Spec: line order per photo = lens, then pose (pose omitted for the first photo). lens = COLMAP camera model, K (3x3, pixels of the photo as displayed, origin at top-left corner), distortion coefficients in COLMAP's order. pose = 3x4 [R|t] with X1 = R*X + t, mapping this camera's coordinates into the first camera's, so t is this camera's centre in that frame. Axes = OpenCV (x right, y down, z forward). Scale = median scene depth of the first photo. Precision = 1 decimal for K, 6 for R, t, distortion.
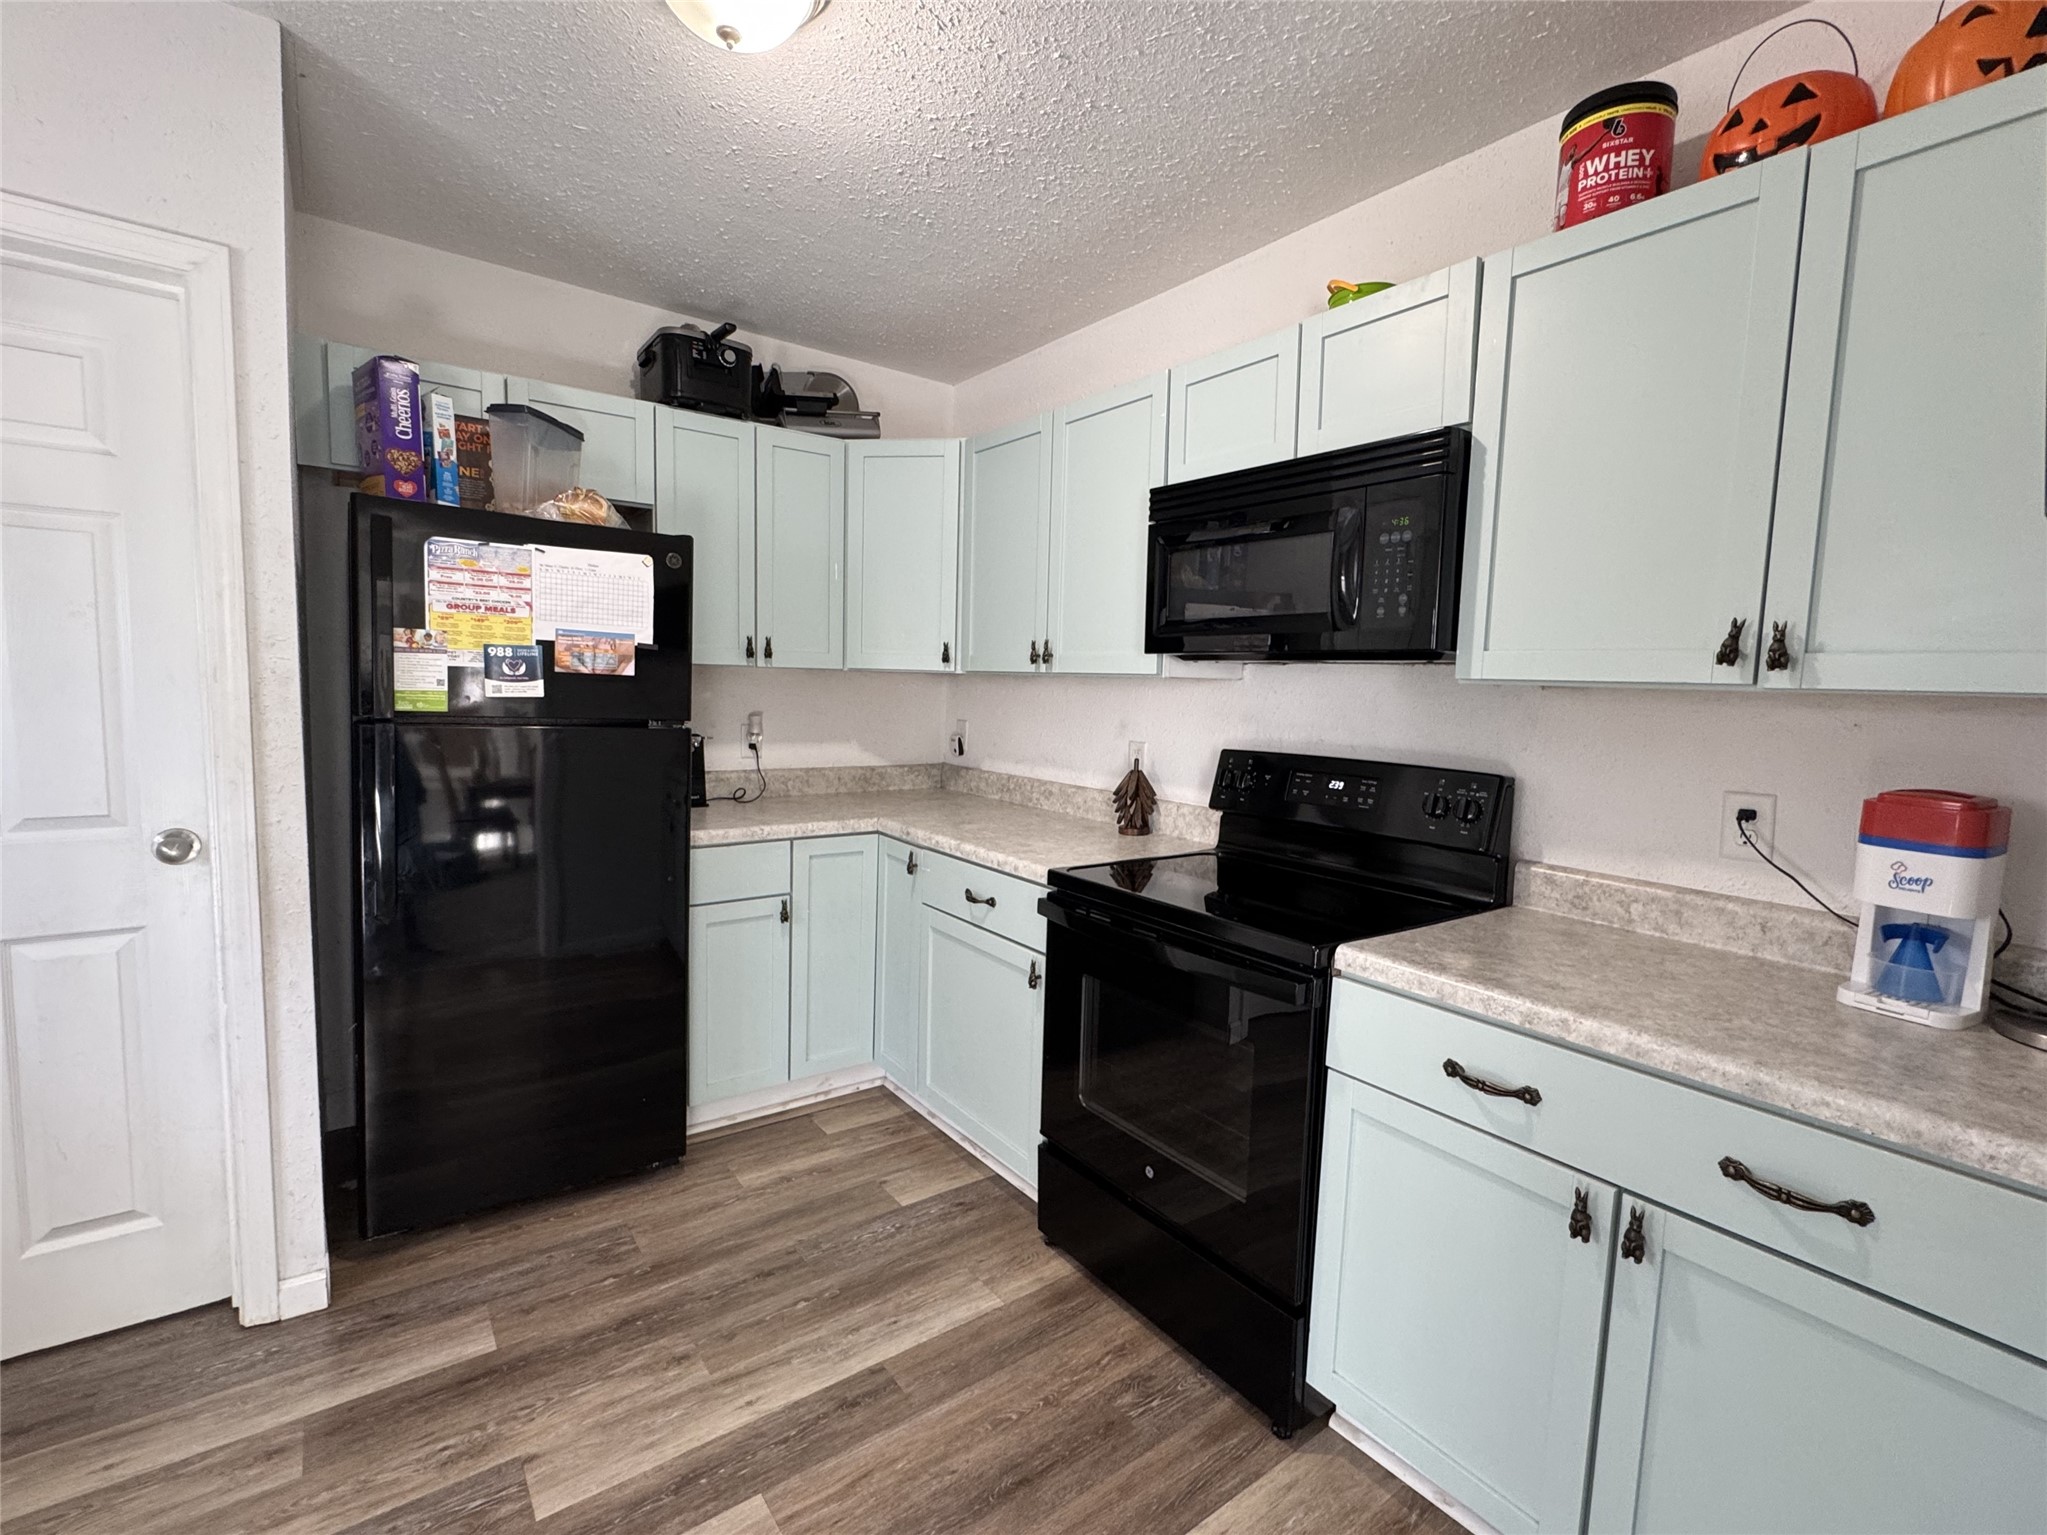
lens RADIAL K [[911.9, 0, 1021.8], [0, 911.9, 764.8], [0, 0, 1]] dist [-0.003978, 0.000536]
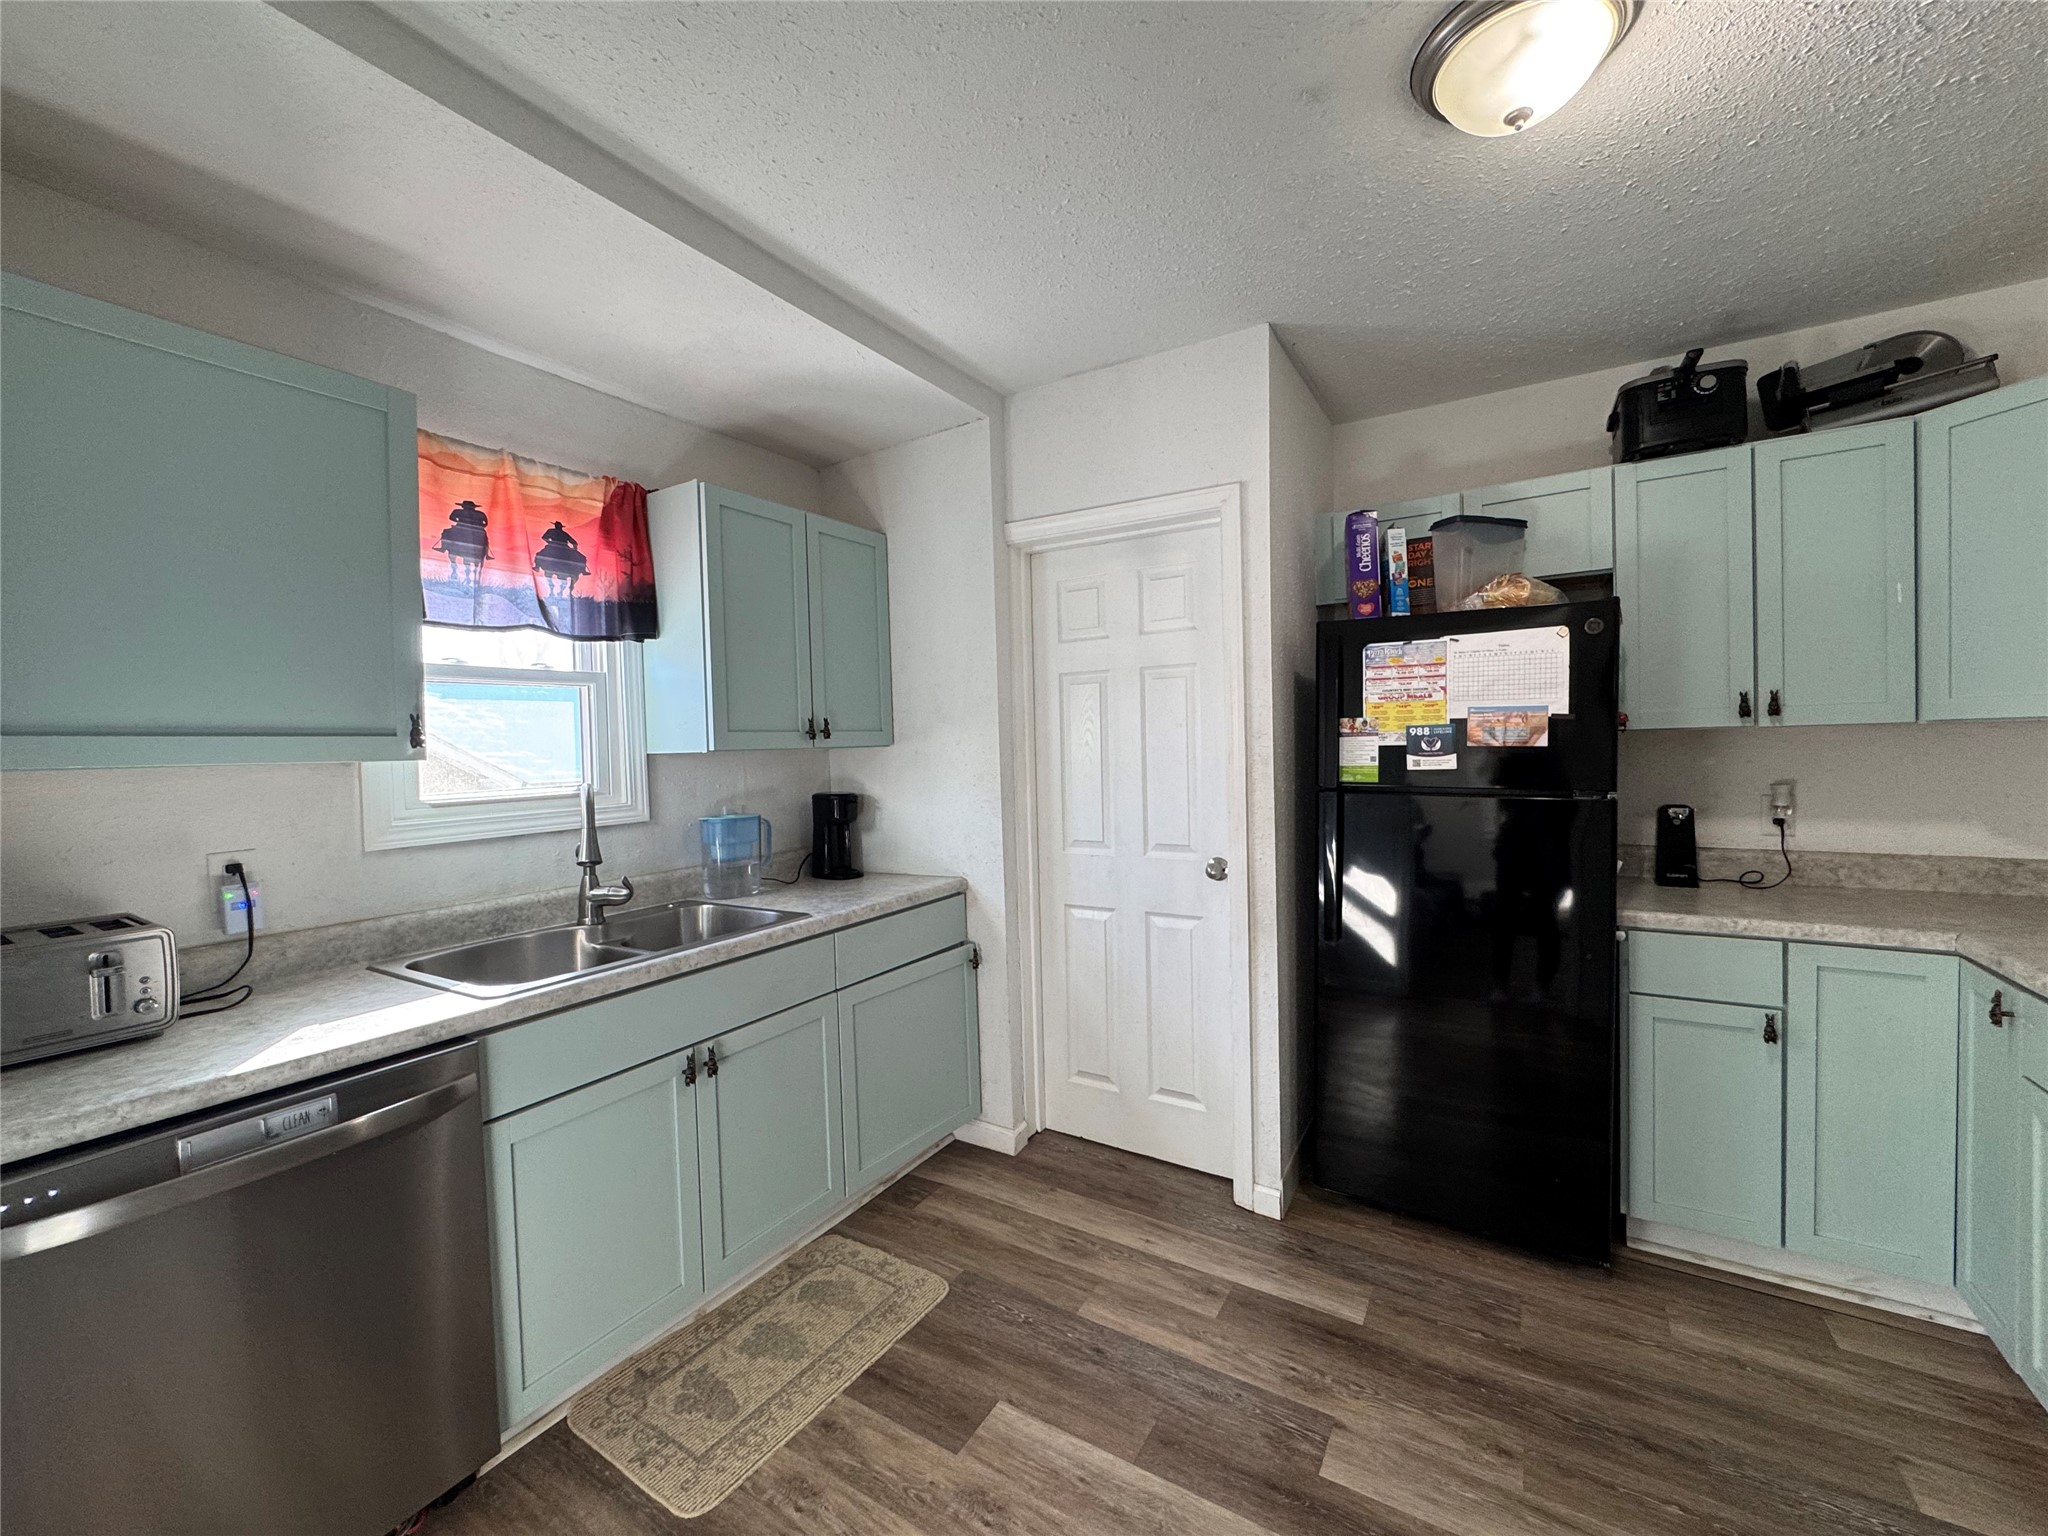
lens RADIAL K [[816.0, 0, 1023.4], [0, 816.0, 767.0], [0, 0, 1]] dist [-0.003576, 0.000471]
pose [[0.367752, -0.015666, -0.929792, 0.221732], [-0.048644, 0.998165, -0.036058, -0.015968], [0.928651, 0.058489, 0.366316, 0.146187]]
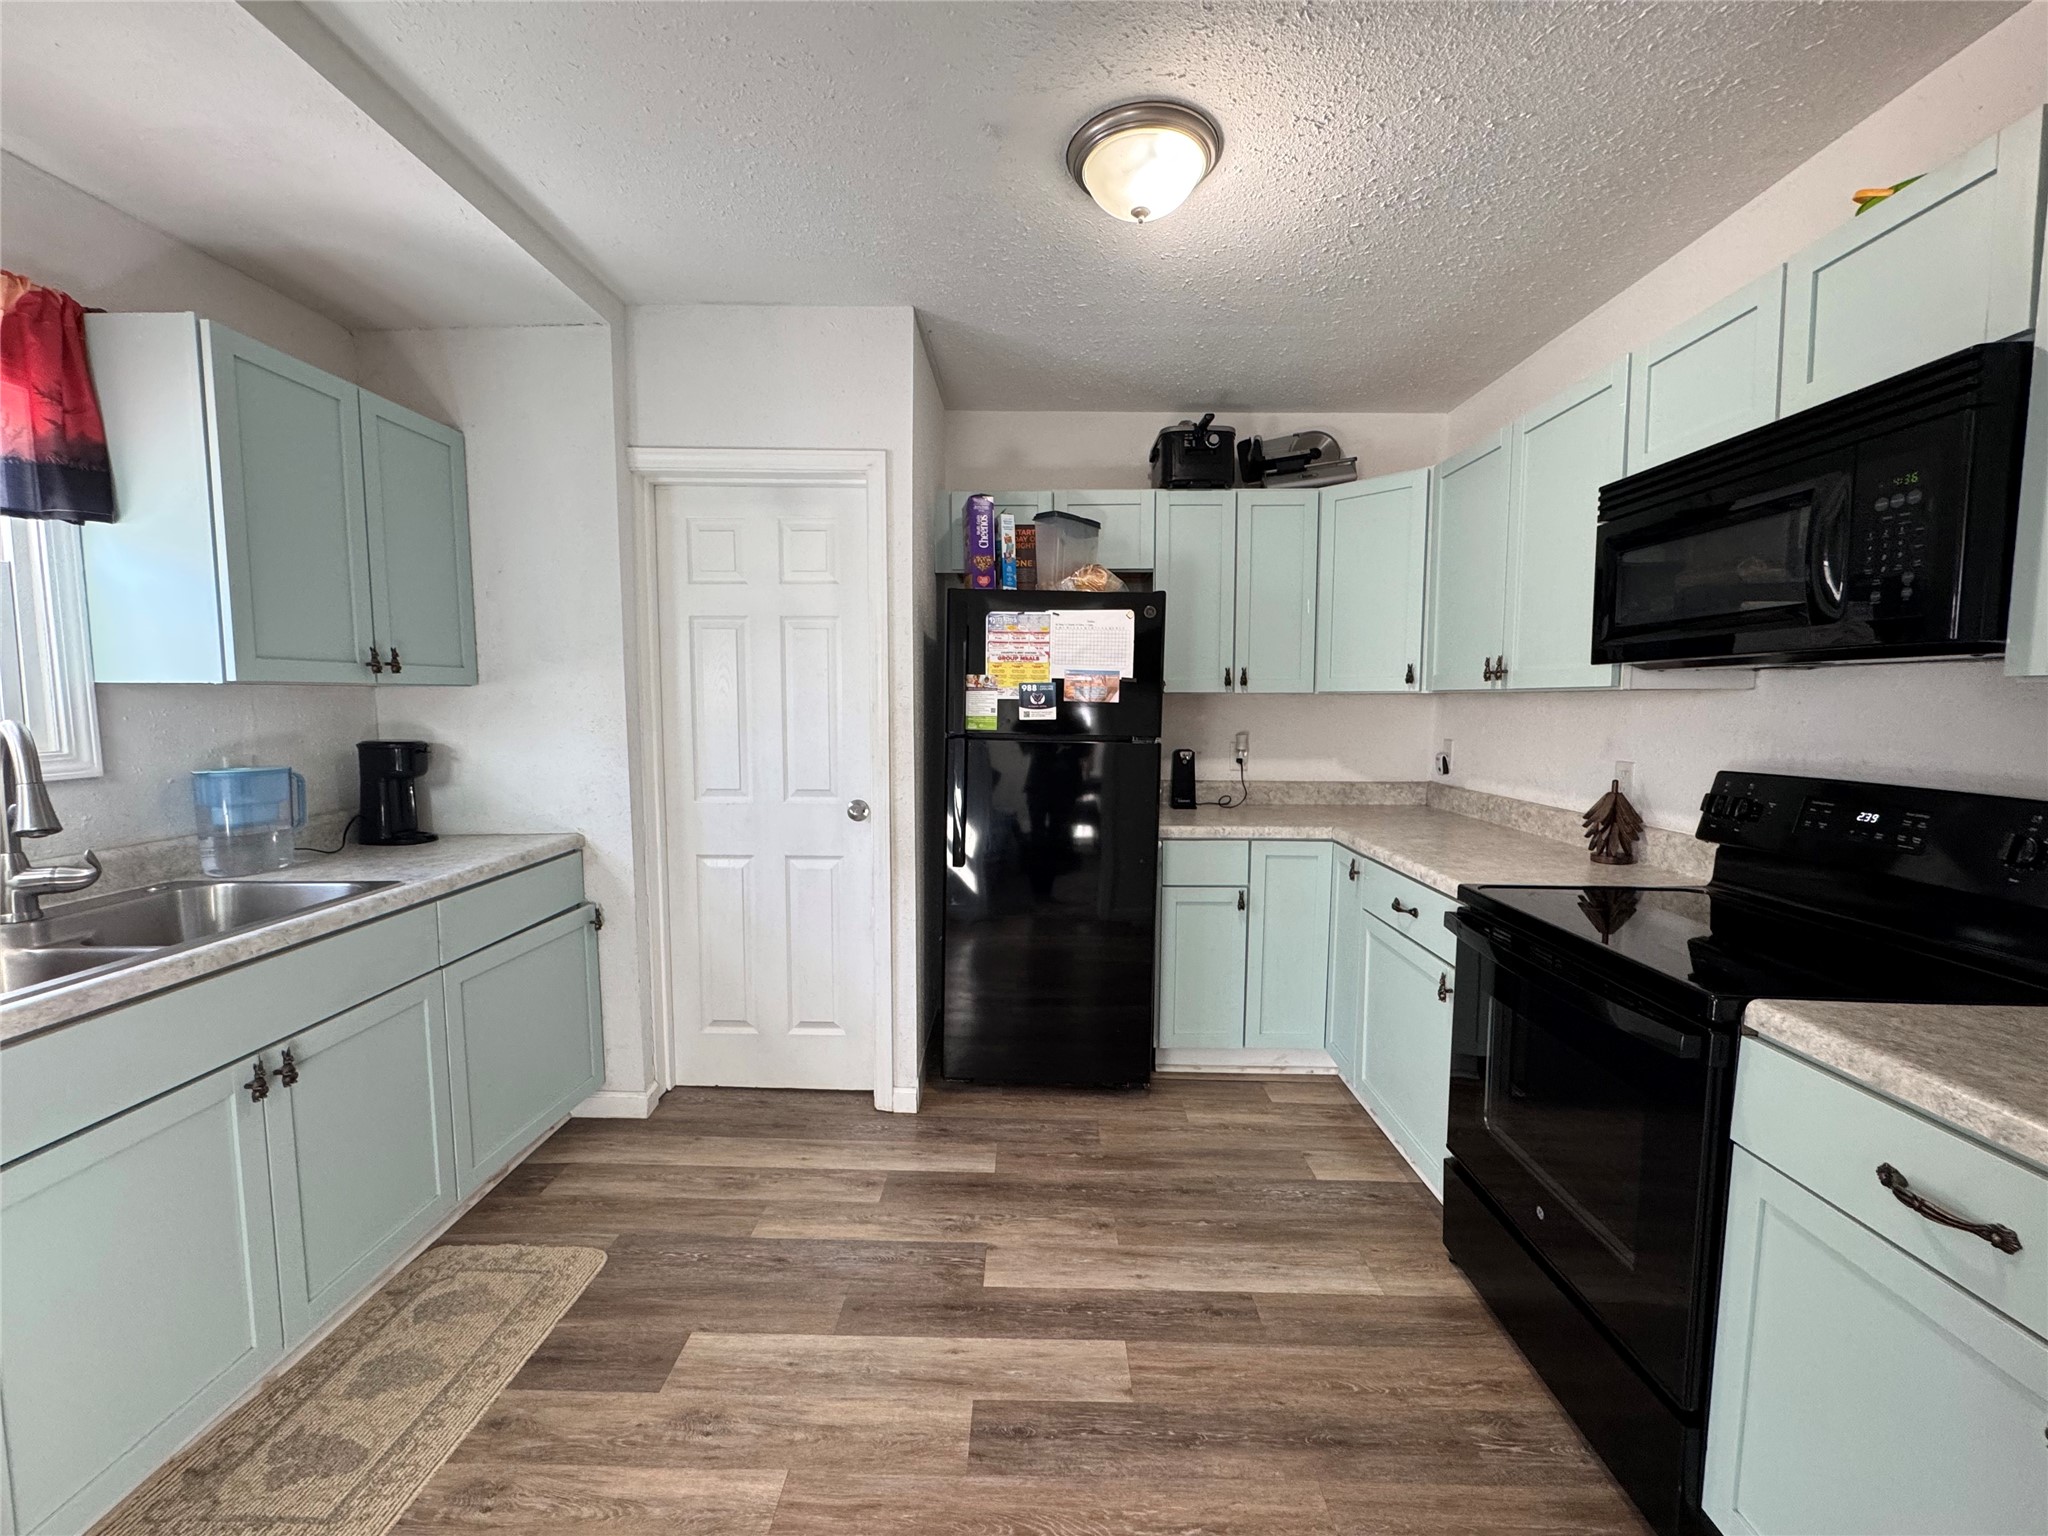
lens RADIAL K [[816.0, 0, 1022.0], [0, 816.0, 766.1], [0, 0, 1]] dist [-0.003576, 0.000471]
pose [[0.790397, 0.021891, -0.612204, 0.204220], [-0.035072, 0.999339, -0.009546, 0.010366], [0.611590, 0.029017, 0.790643, -0.008618]]
